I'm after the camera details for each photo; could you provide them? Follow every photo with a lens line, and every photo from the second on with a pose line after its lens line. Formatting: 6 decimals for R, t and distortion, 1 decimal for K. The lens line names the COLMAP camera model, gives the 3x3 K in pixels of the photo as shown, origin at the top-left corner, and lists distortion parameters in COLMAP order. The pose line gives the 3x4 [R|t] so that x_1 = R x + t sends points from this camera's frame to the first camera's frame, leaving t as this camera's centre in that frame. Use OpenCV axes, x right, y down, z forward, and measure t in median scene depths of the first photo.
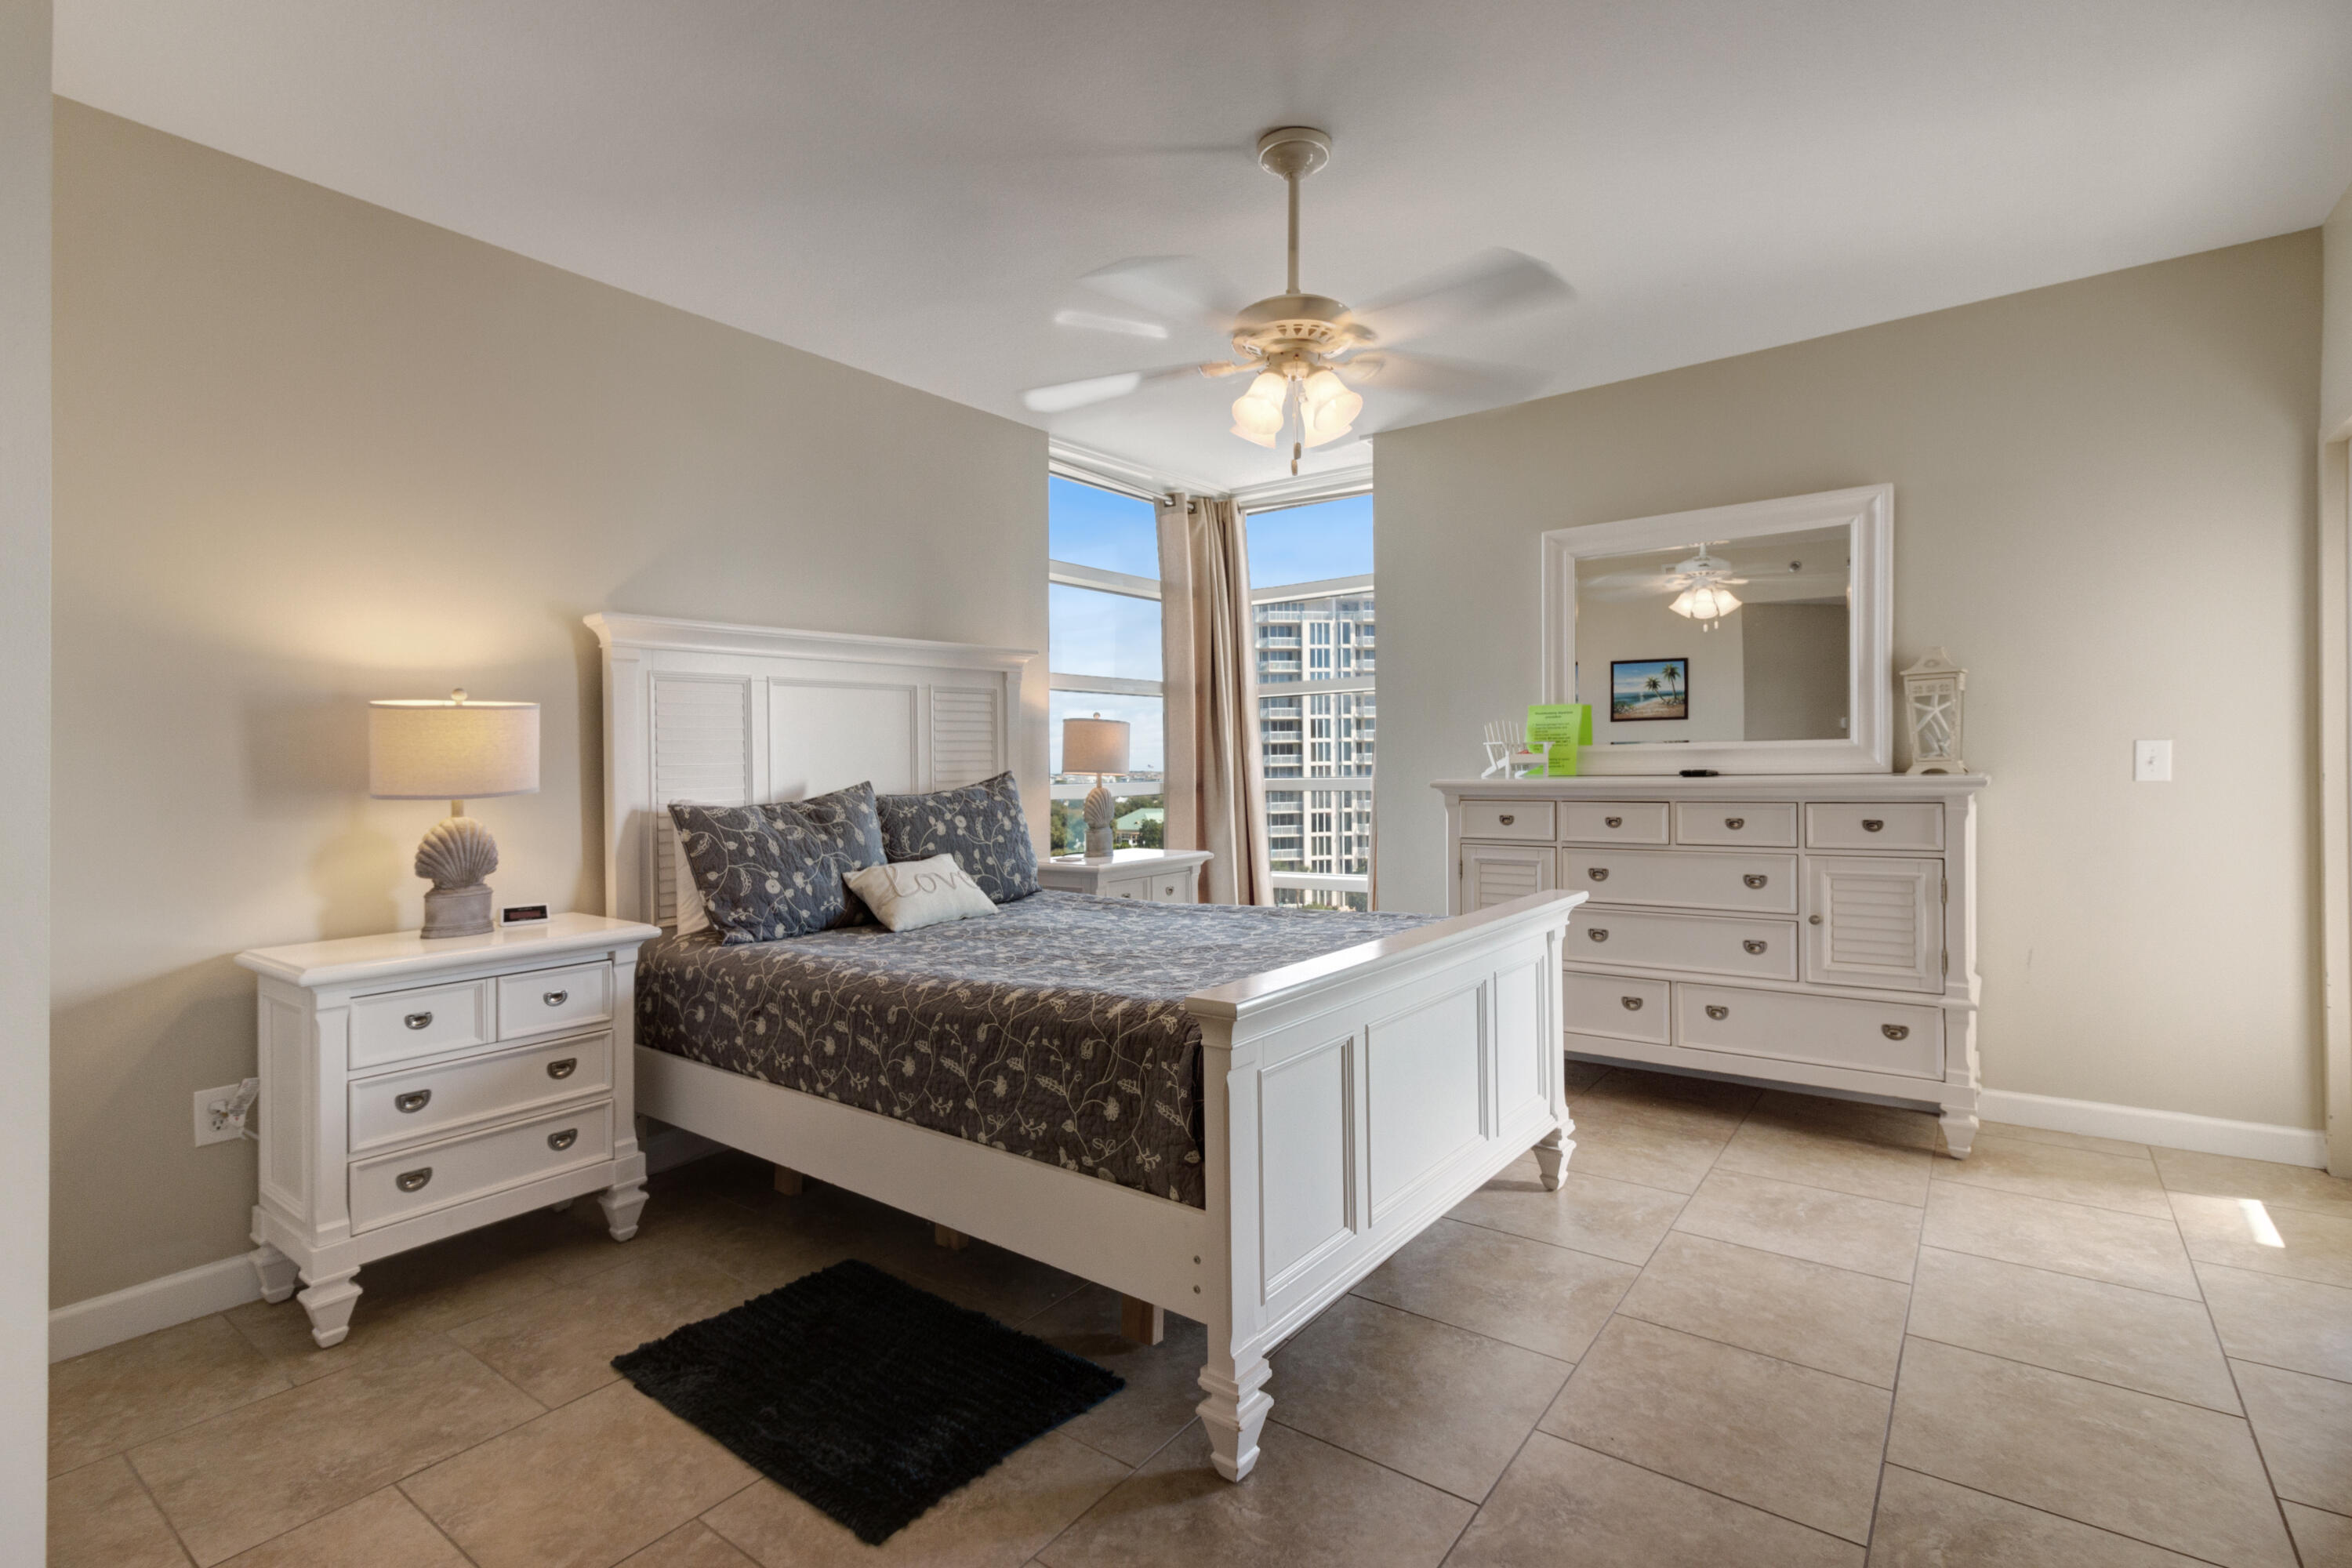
lens RADIAL K [[1088.7, 0, 1184.8], [0, 1088.7, 760.3], [0, 0, 1]] dist [0.000862, 0.000195]
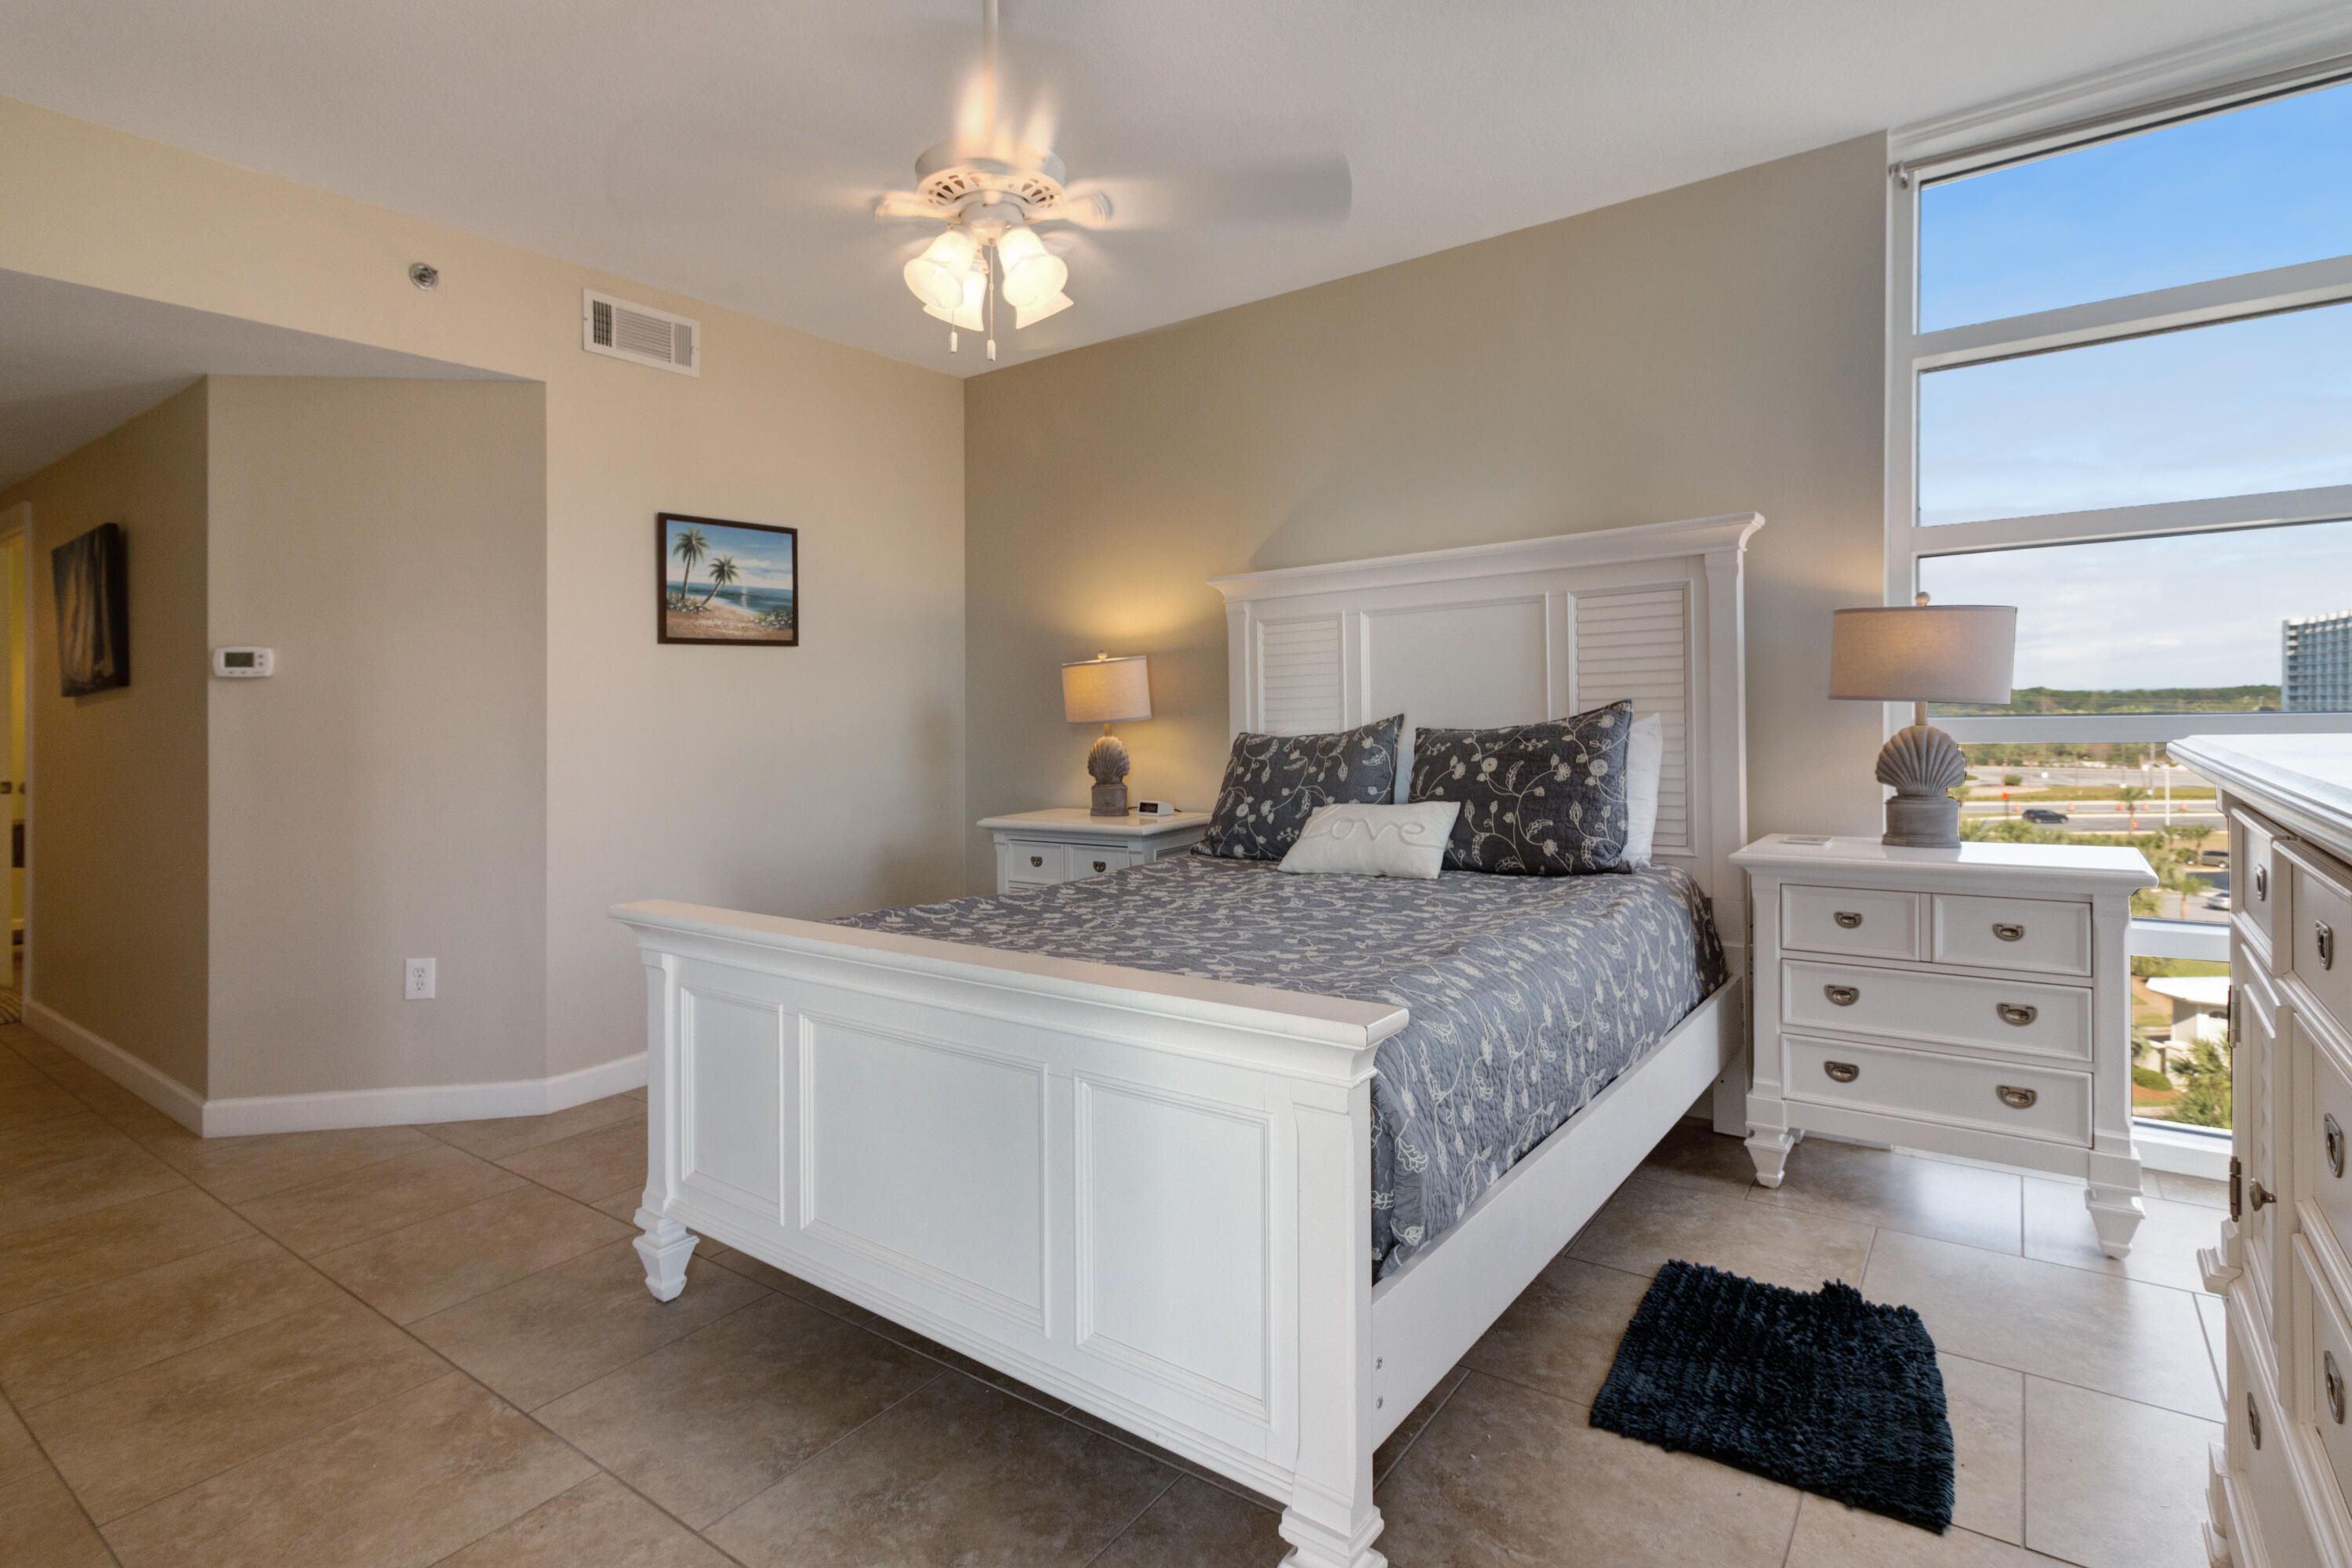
lens RADIAL K [[1088.7, 0, 1184.8], [0, 1088.7, 760.3], [0, 0, 1]] dist [0.000862, 0.000195]
pose [[0.009401, 0.067104, -0.997702, 0.660925], [0.040638, 0.996896, 0.067433, -0.012820], [0.999130, -0.041178, 0.006645, 0.836219]]
